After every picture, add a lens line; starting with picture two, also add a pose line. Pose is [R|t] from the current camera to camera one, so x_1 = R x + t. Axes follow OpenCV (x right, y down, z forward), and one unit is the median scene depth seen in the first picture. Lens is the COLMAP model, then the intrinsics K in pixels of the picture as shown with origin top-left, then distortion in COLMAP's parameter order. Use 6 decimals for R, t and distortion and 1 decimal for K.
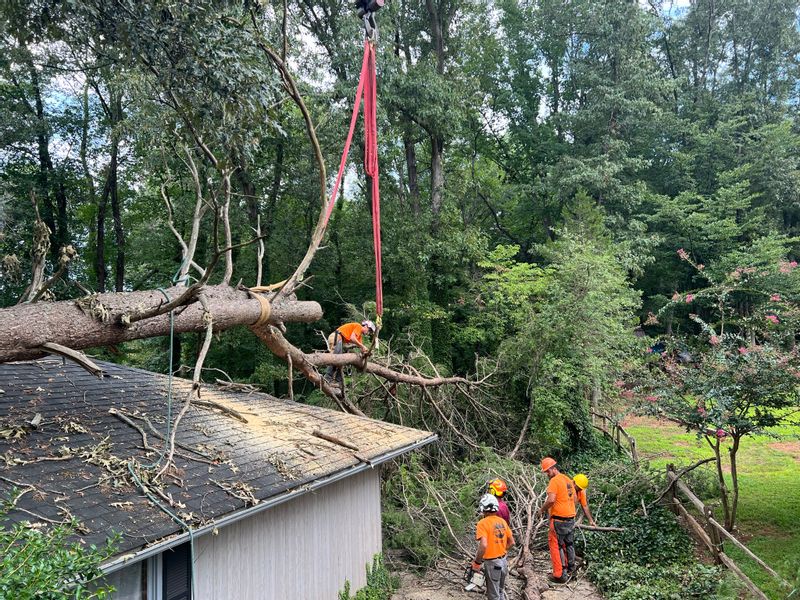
lens RADIAL K [[595.2, 0, 404.6], [0, 595.2, 301.1], [0, 0, 1]] dist [0.051691, -0.045344]
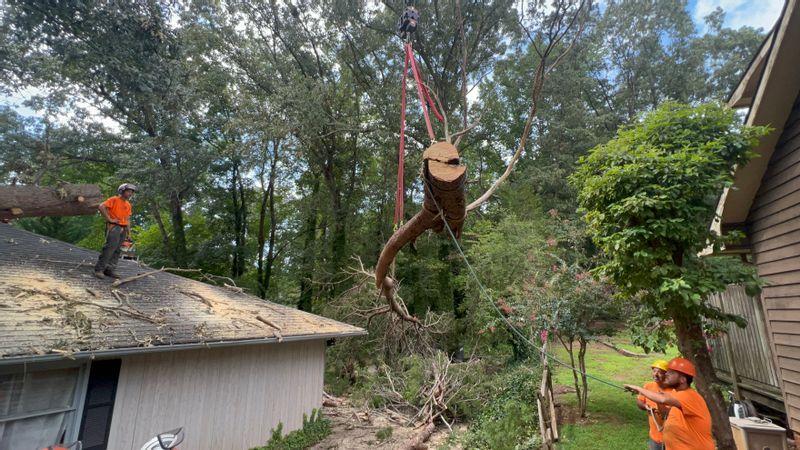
lens RADIAL K [[366.5, 0, 401.0], [0, 366.5, 222.7], [0, 0, 1]] dist [-0.004744, 0.001893]
pose [[0.981207, -0.003300, -0.192929, 0.282583], [-0.021709, 0.991617, -0.127371, 0.065651], [0.191732, 0.129166, 0.972910, 0.088763]]
